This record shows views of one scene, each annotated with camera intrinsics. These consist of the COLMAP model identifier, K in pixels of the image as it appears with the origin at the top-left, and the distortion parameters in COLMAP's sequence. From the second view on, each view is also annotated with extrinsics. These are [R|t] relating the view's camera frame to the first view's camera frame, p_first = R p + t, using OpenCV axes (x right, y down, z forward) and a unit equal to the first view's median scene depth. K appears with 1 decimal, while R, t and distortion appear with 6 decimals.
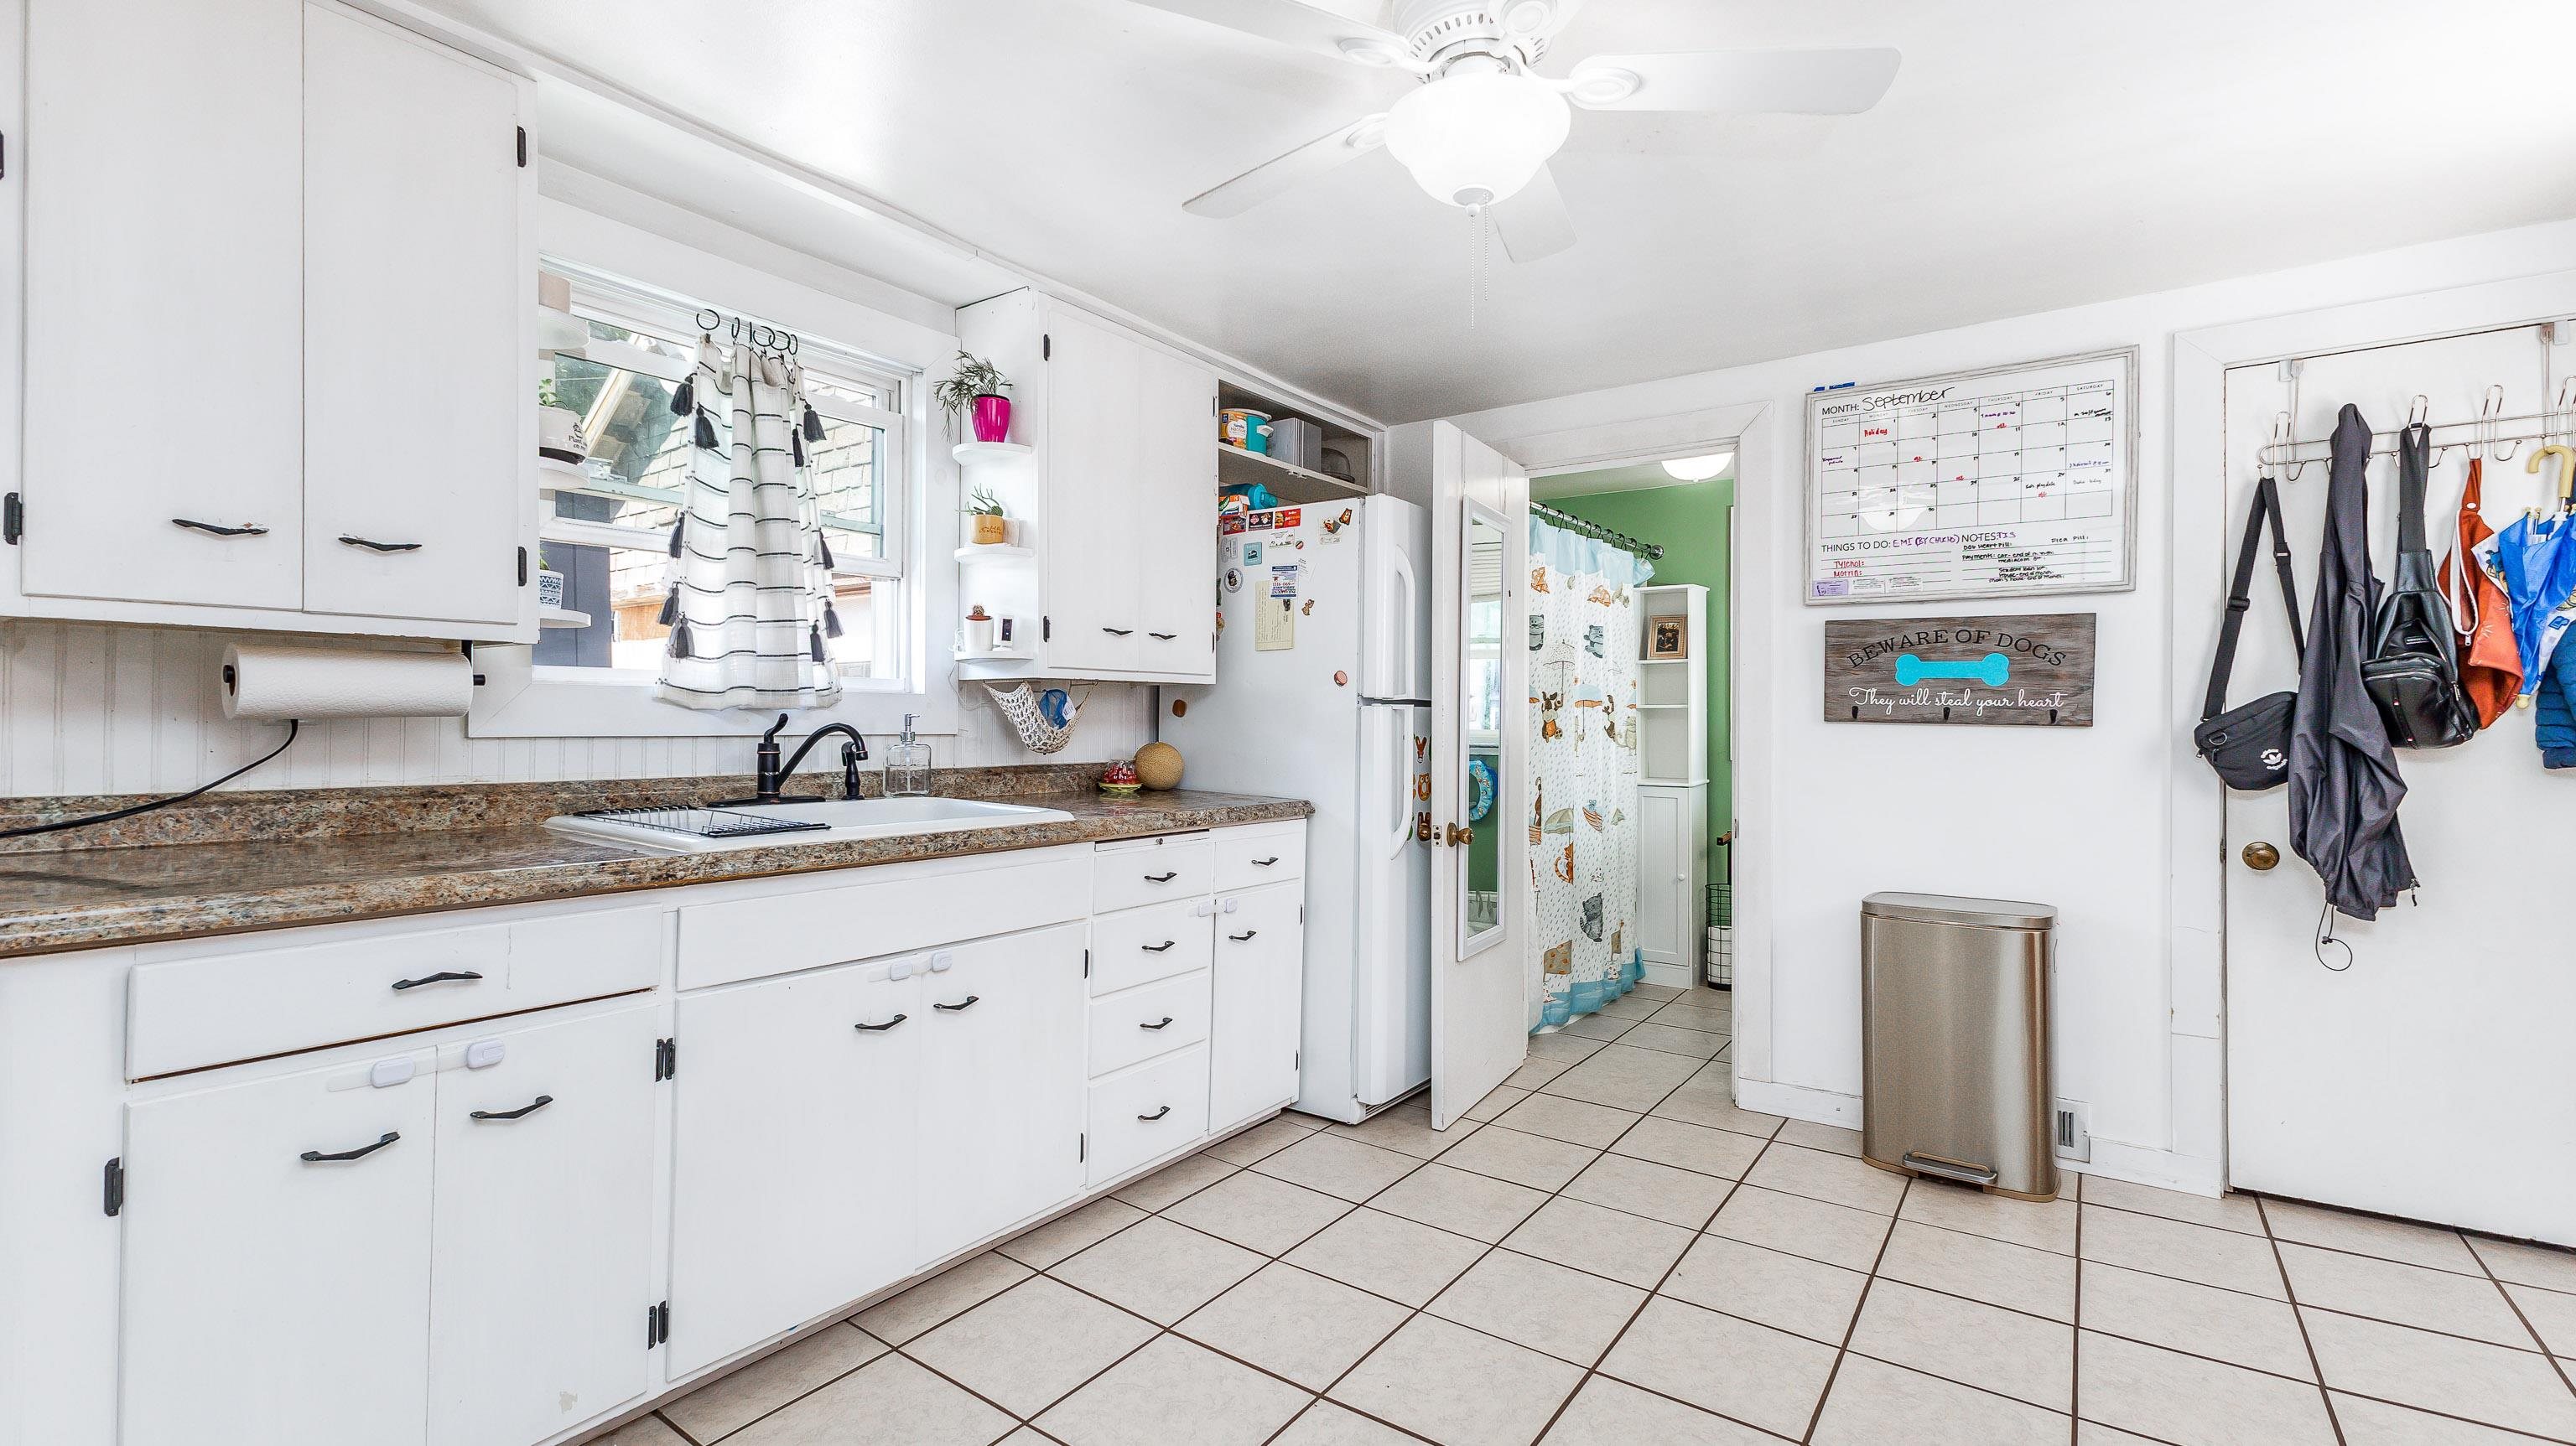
lens RADIAL K [[1123.7, 0, 1292.8], [0, 1123.7, 717.0], [0, 0, 1]] dist [0.002075, -0.000295]
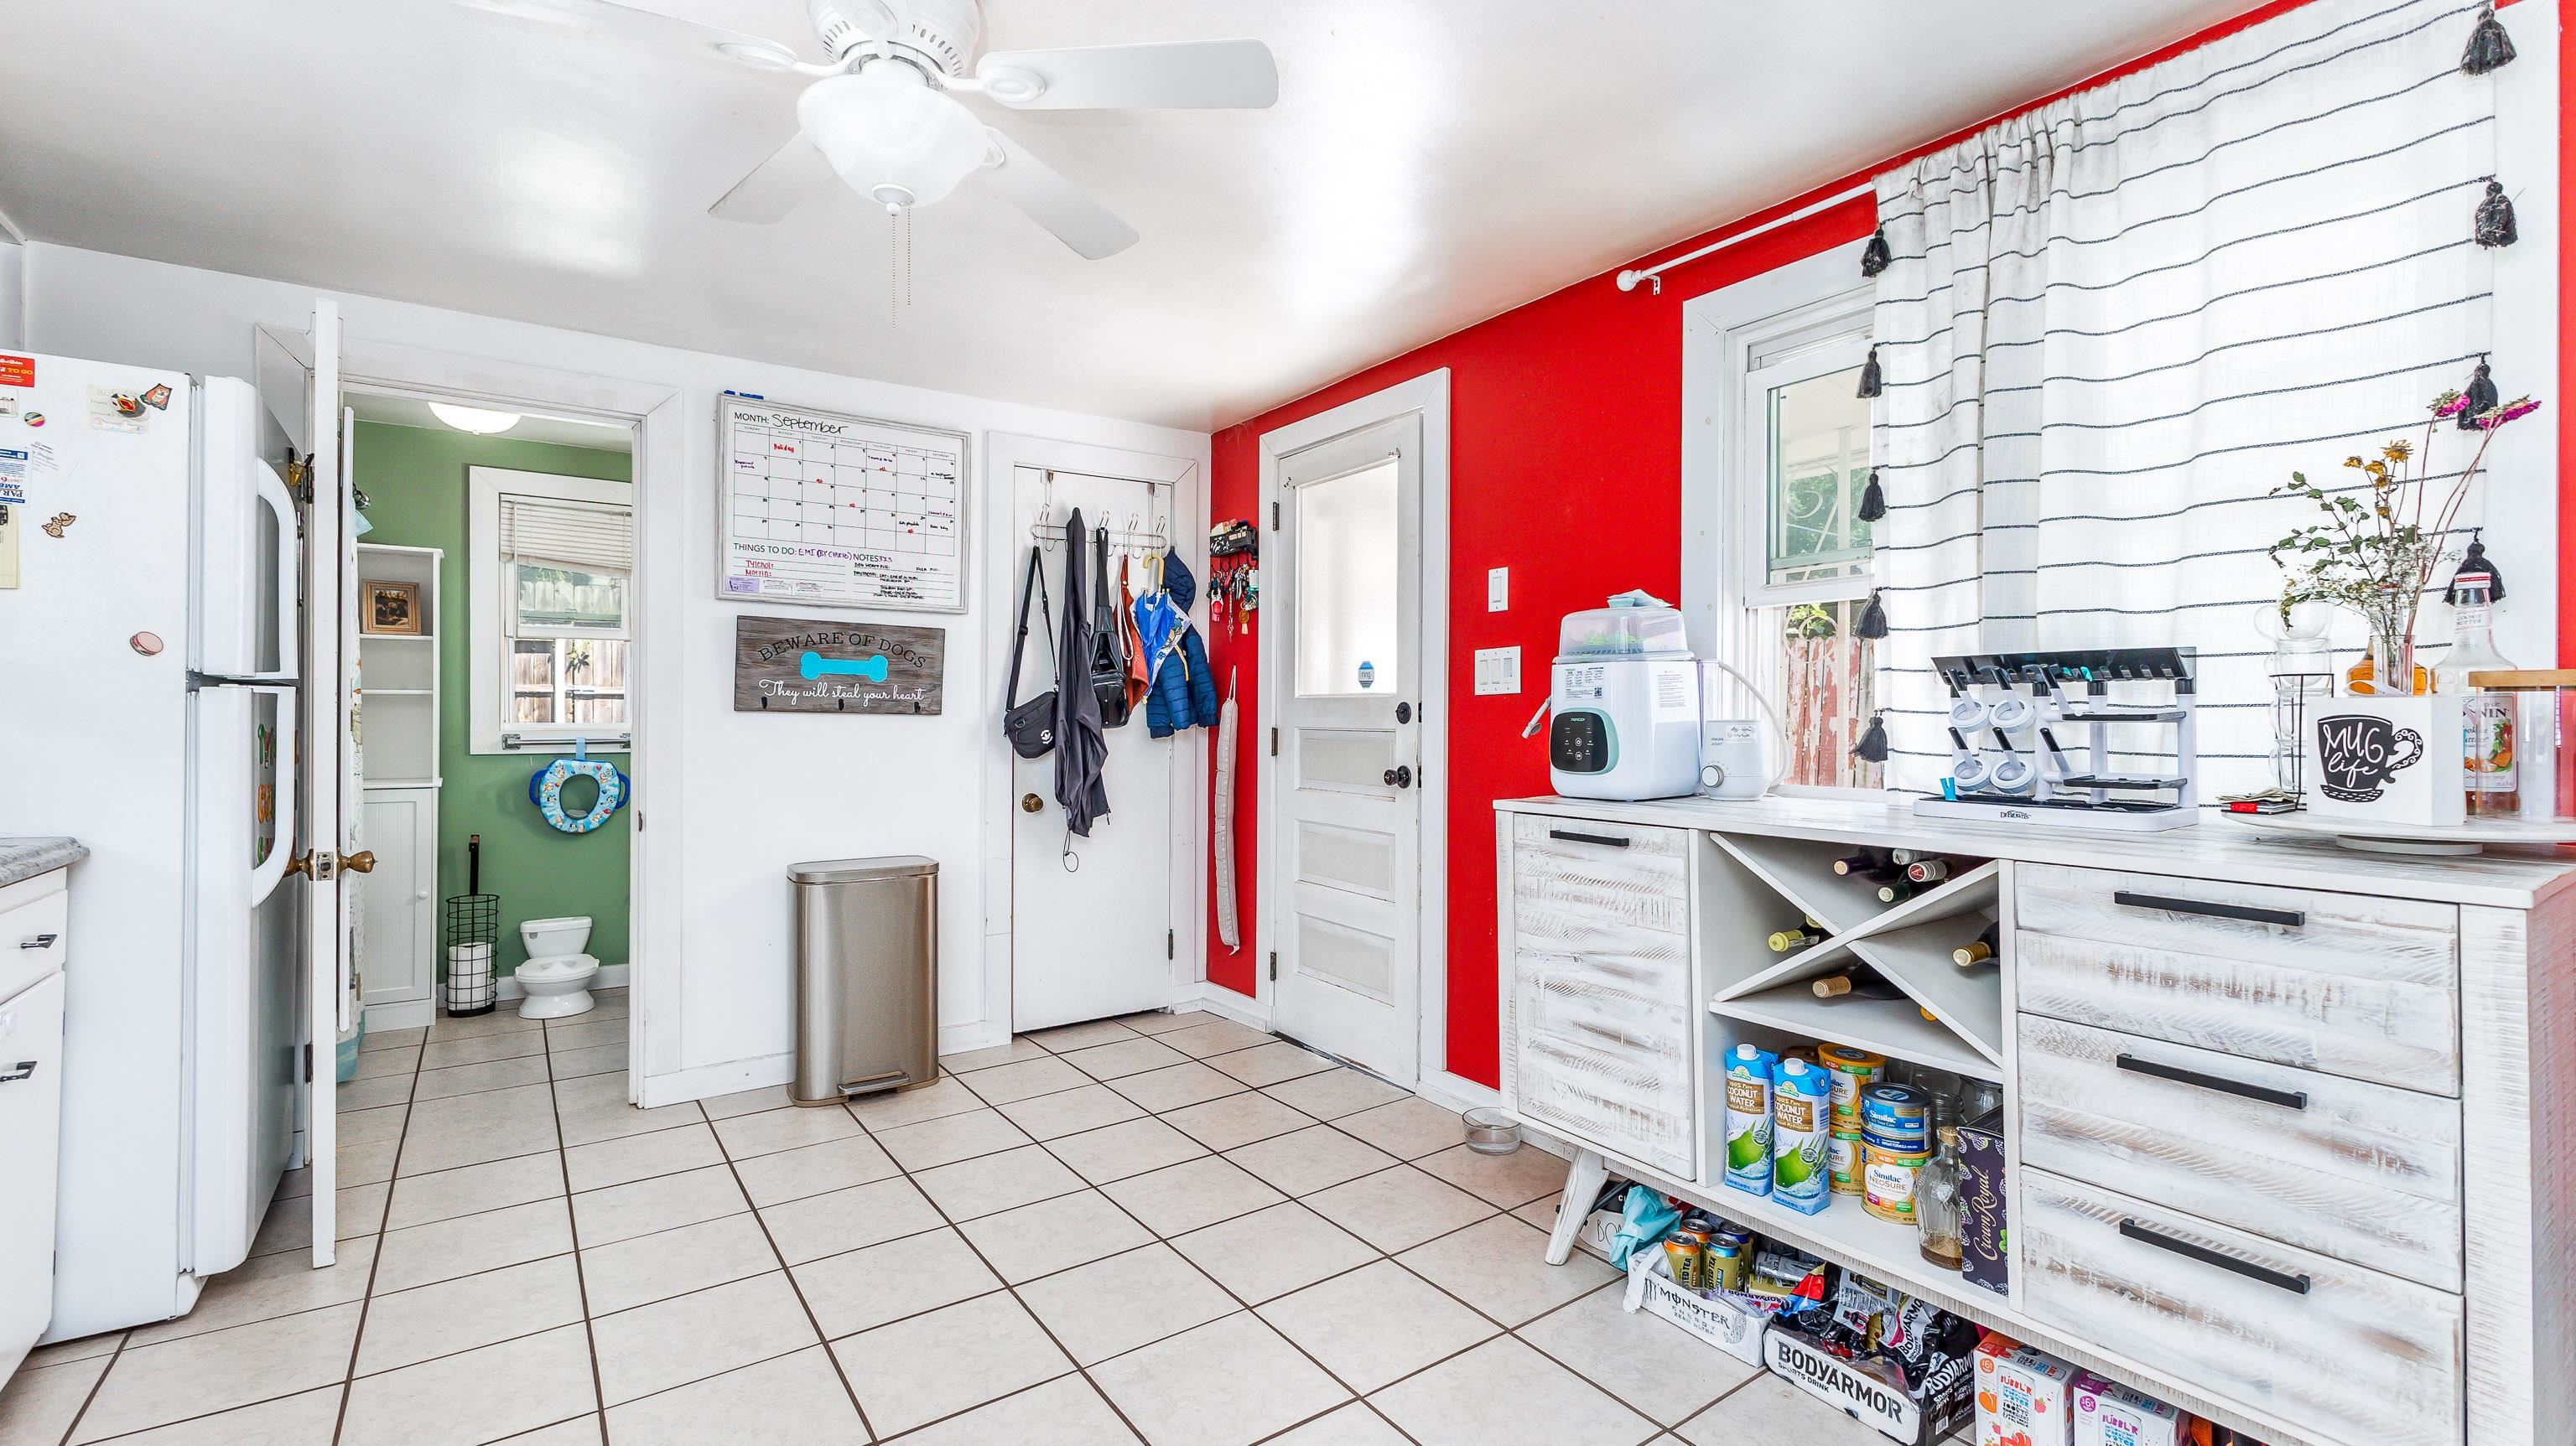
lens RADIAL K [[1123.7, 0, 1280.7], [0, 1123.7, 717.0], [0, 0, 1]] dist [0.002075, -0.000295]
pose [[0.338810, -0.004678, 0.940843, -0.378864], [-0.004715, 0.999967, 0.006670, 0.000282], [-0.940843, -0.006695, 0.338777, 0.179247]]
